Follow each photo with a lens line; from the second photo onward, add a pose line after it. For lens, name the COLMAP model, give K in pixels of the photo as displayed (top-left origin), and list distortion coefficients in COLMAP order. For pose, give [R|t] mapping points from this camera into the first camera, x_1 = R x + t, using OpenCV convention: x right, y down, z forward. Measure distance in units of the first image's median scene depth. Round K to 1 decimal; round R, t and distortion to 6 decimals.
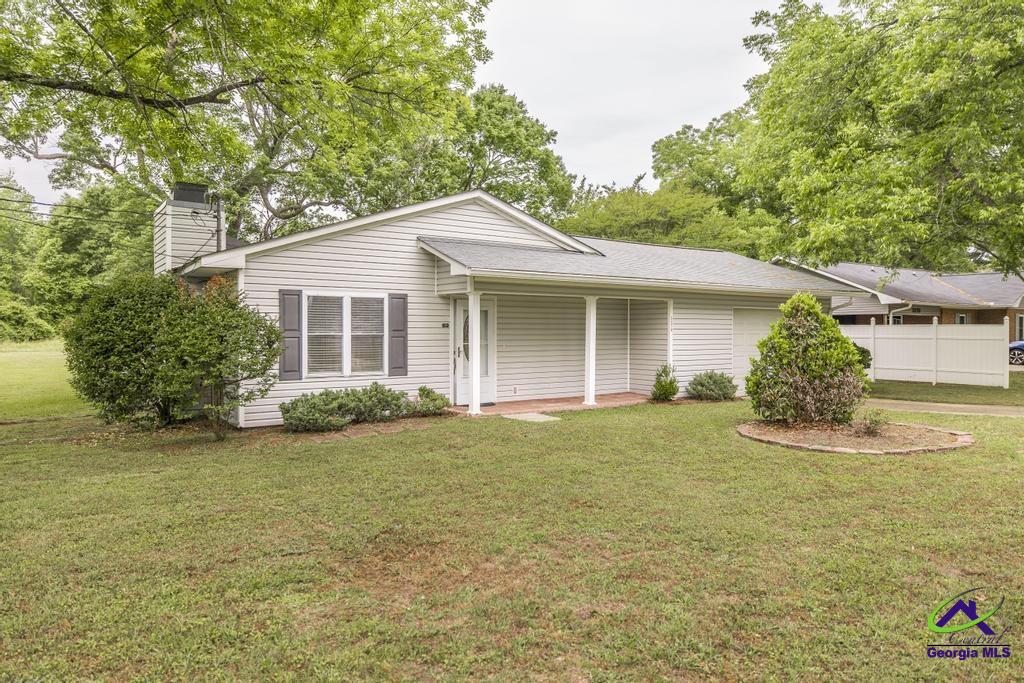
lens RADIAL K [[667.5, 0, 515.4], [0, 667.5, 339.1], [0, 0, 1]] dist [0.004729, 0.000860]
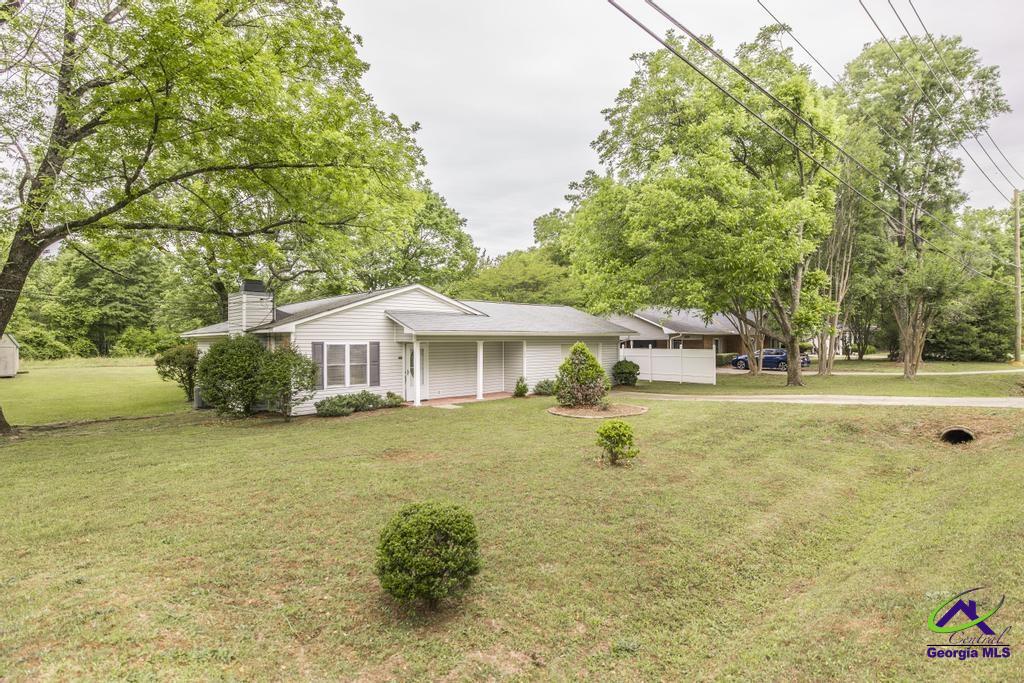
lens RADIAL K [[514.0, 0, 516.4], [0, 514.0, 344.2], [0, 0, 1]] dist [0.006416, 0.000498]
pose [[0.989483, -0.008444, 0.144404, 0.006392], [0.009718, 0.999920, -0.008114, -0.039763], [-0.144324, 0.009432, 0.989486, -0.408672]]
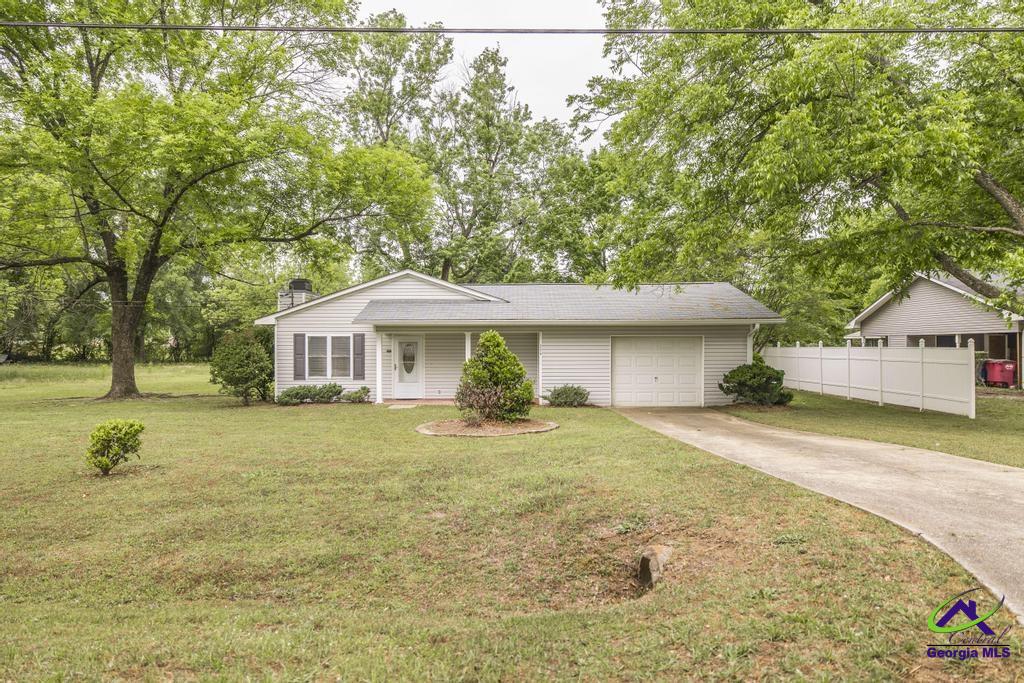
lens RADIAL K [[557.9, 0, 513.8], [0, 557.9, 348.3], [0, 0, 1]] dist [-0.000657, -0.000049]
pose [[0.808273, -0.003344, -0.588799, 0.898180], [-0.005289, 0.999902, -0.012939, -0.010210], [0.588784, 0.013573, 0.808176, 0.036790]]
